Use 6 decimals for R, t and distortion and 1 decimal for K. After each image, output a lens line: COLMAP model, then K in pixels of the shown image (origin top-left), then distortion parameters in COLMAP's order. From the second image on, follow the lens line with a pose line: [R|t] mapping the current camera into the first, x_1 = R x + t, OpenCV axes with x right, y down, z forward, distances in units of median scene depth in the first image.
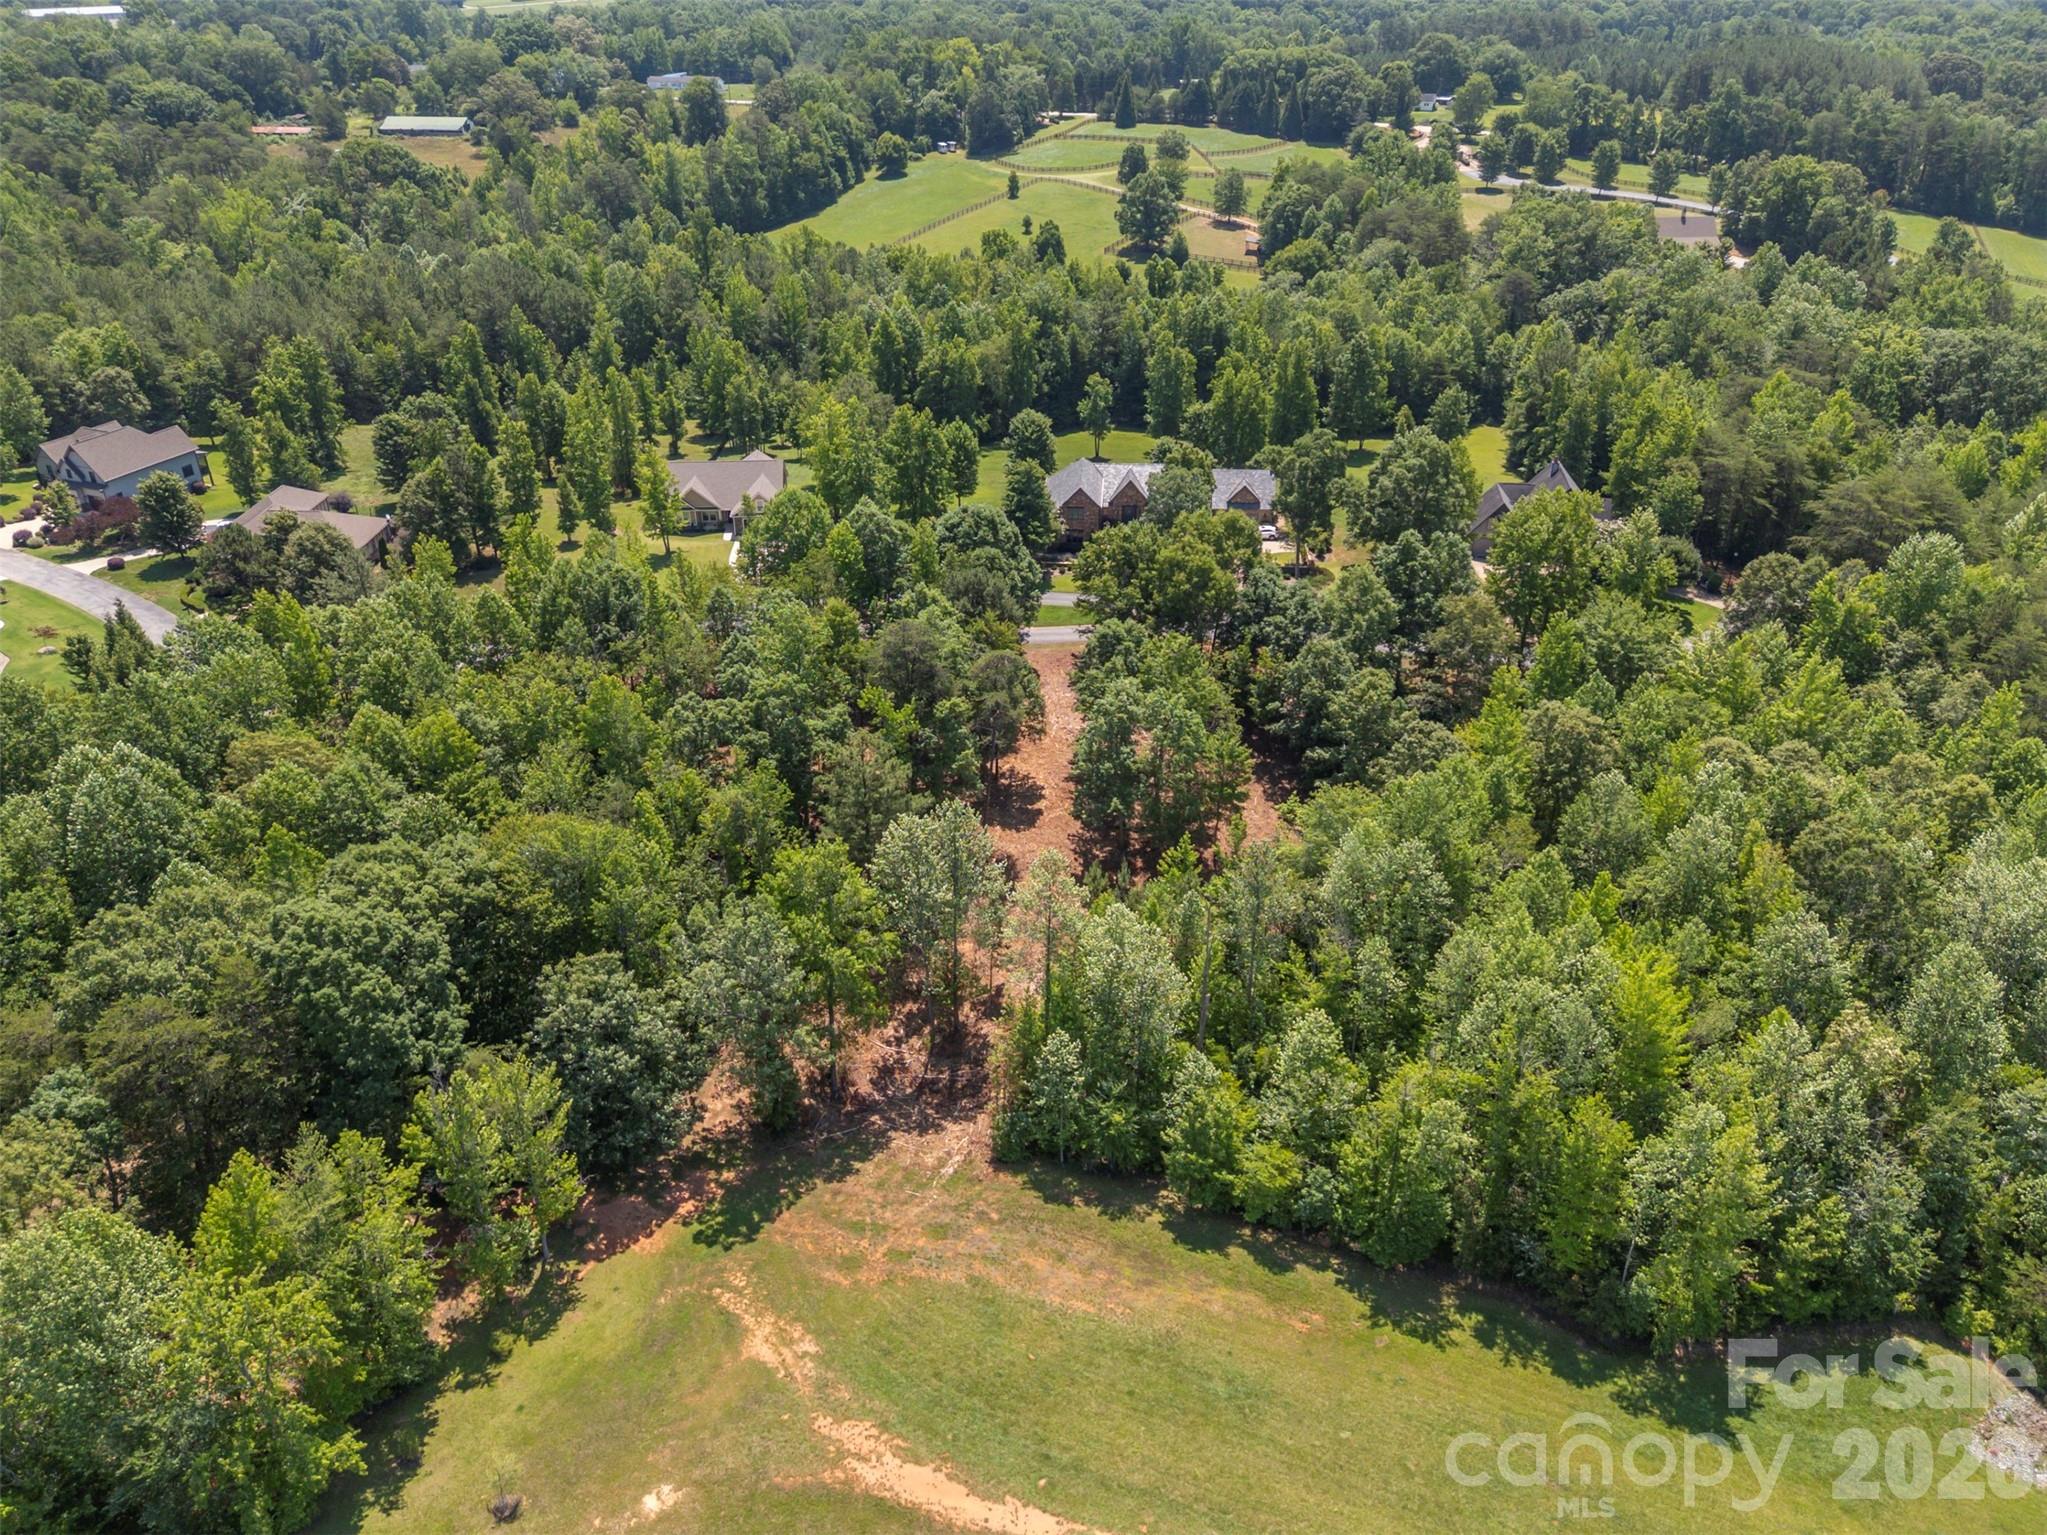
lens RADIAL K [[1506.8, 0, 1021.7], [0, 1506.8, 761.4], [0, 0, 1]] dist [0.076118, -0.067879]
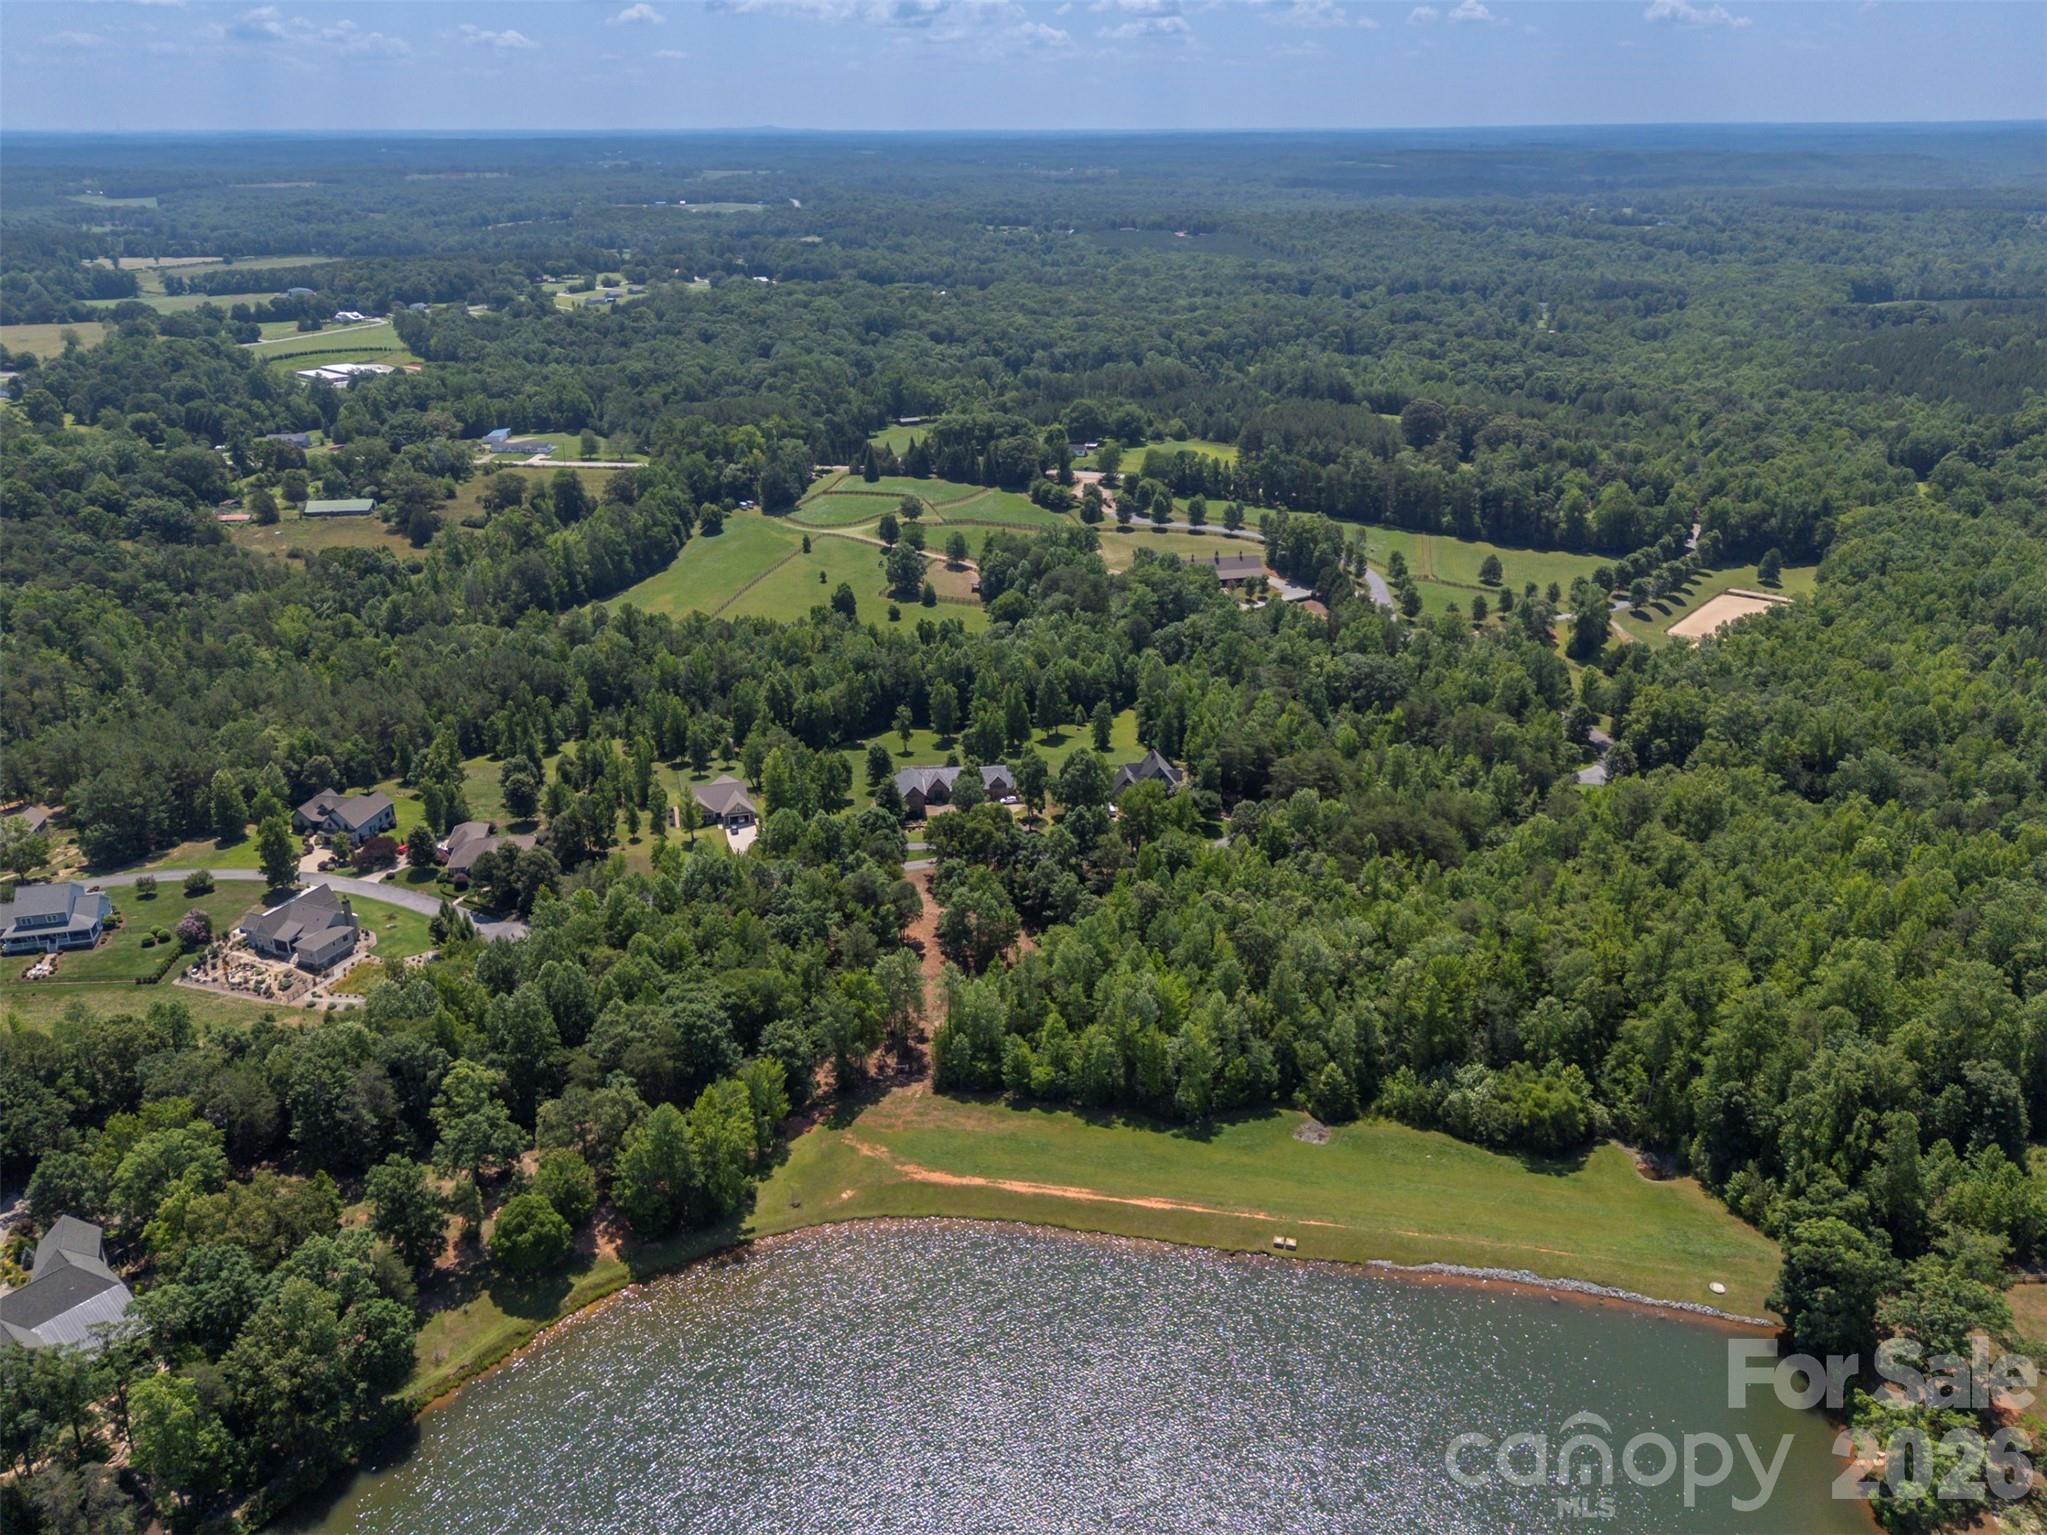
lens RADIAL K [[1506.8, 0, 1021.7], [0, 1506.8, 761.4], [0, 0, 1]] dist [0.076118, -0.067879]
pose [[0.981056, -0.078746, 0.176998, -0.188925], [0.099250, 0.988949, -0.110133, 0.011794], [-0.166370, 0.125614, 0.978030, -1.038822]]
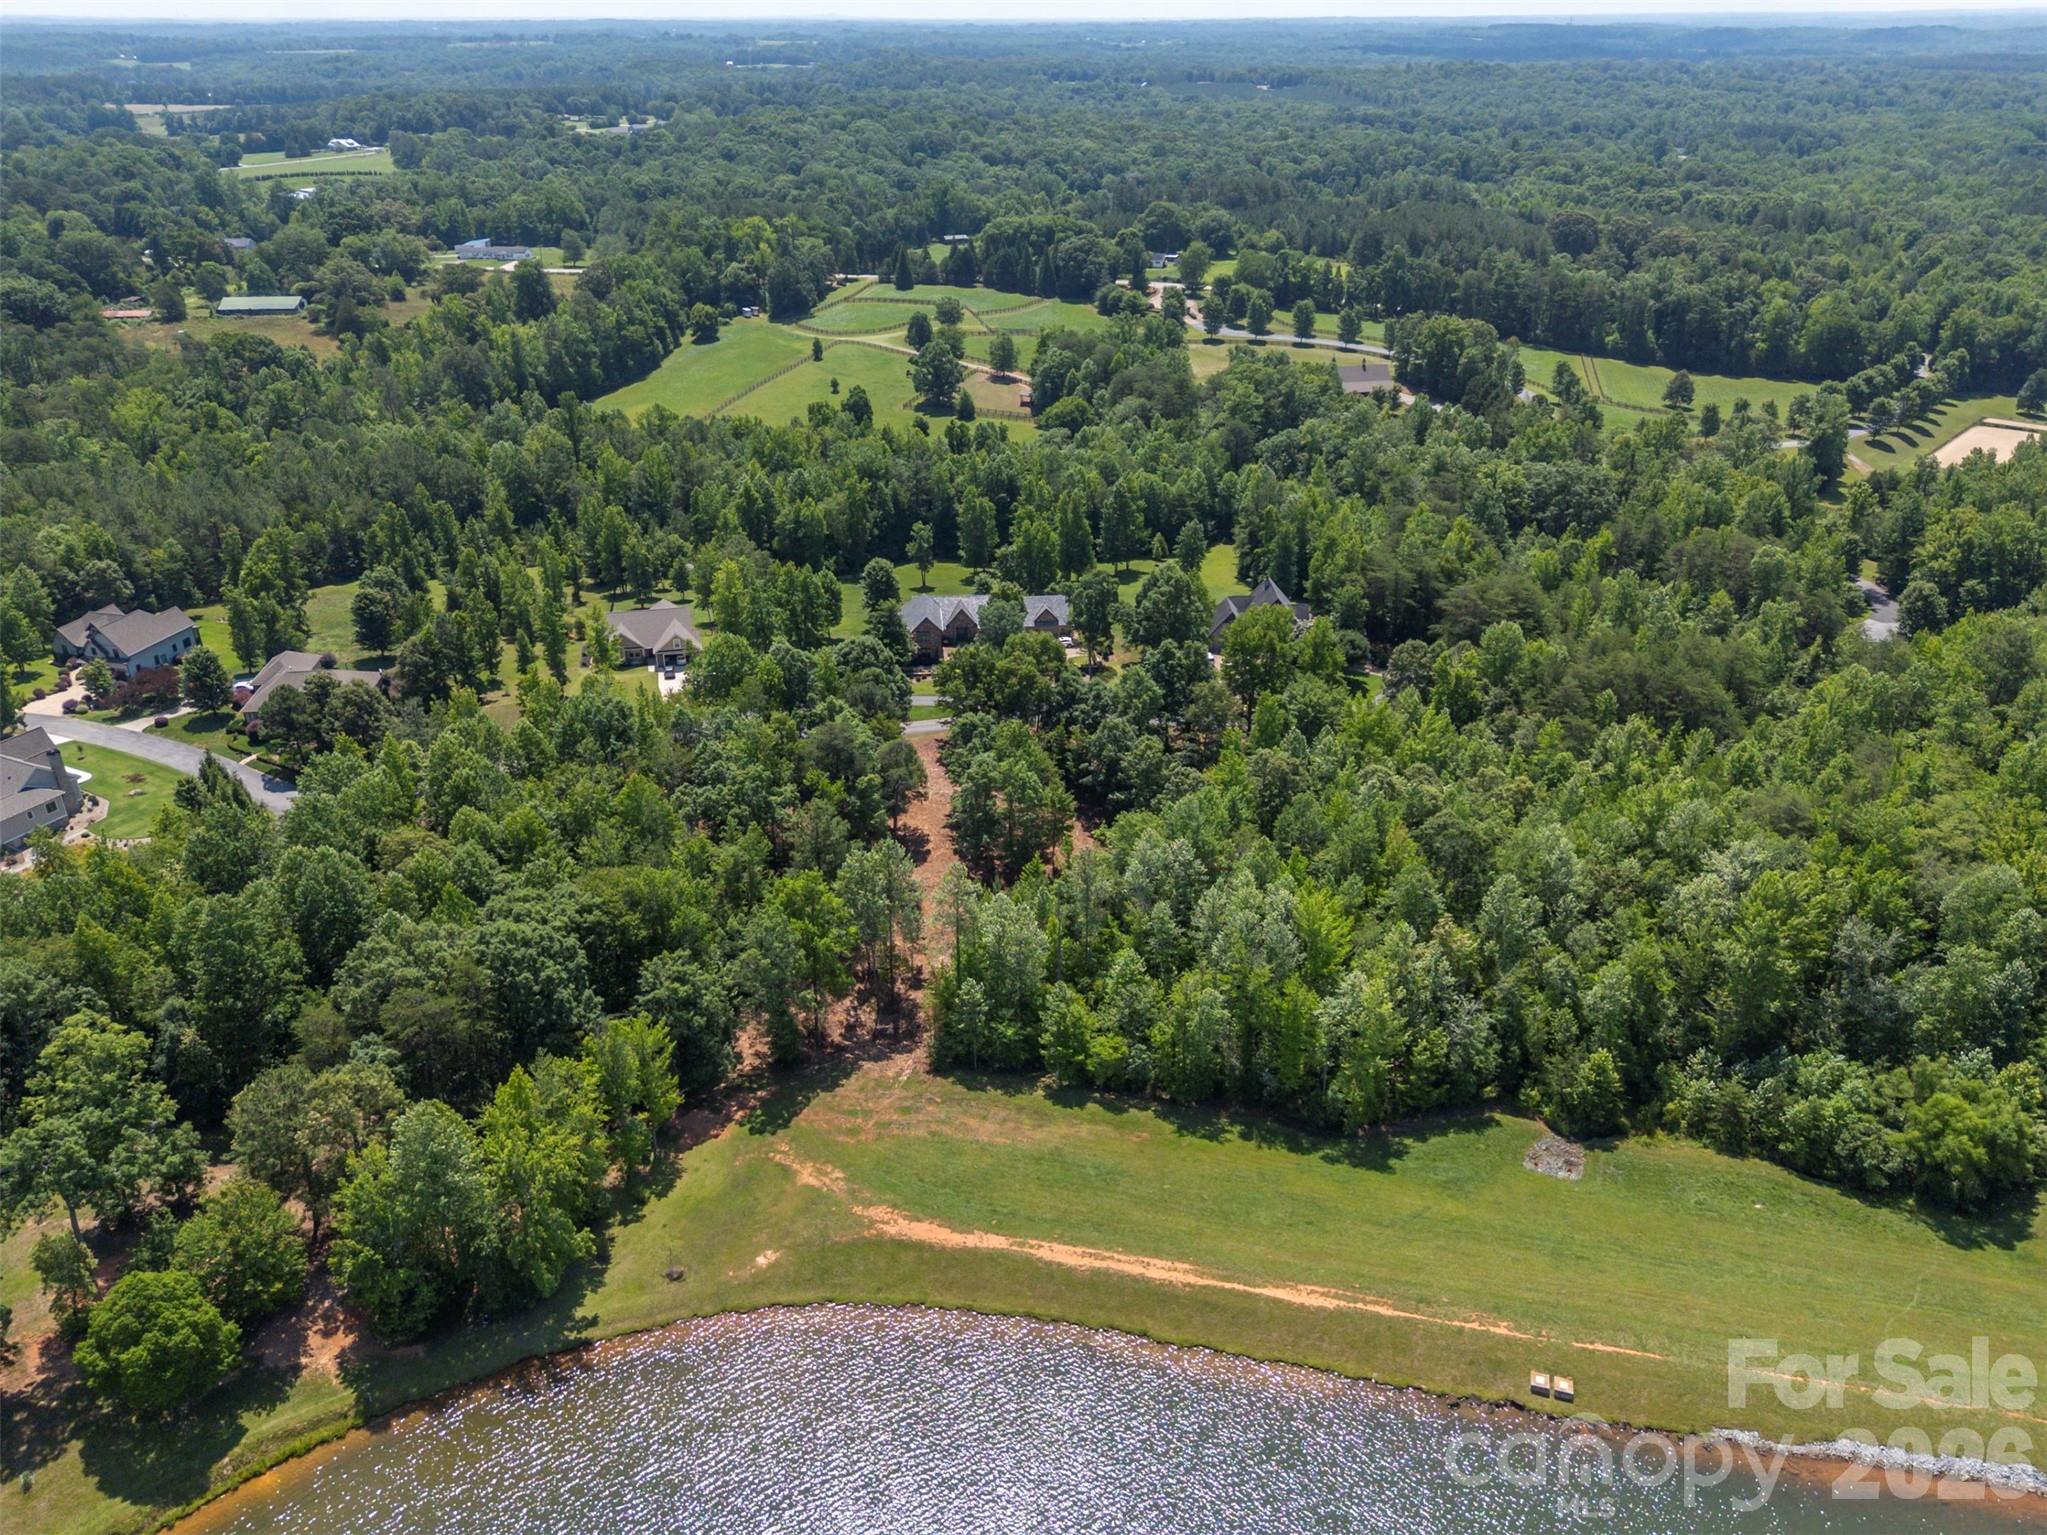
lens RADIAL K [[1506.8, 0, 1021.7], [0, 1506.8, 761.4], [0, 0, 1]] dist [0.076118, -0.067879]
pose [[0.988140, -0.069243, 0.137056, -0.080328], [0.077502, 0.995426, -0.055866, 0.031357], [-0.132560, 0.065826, 0.988987, -0.374080]]
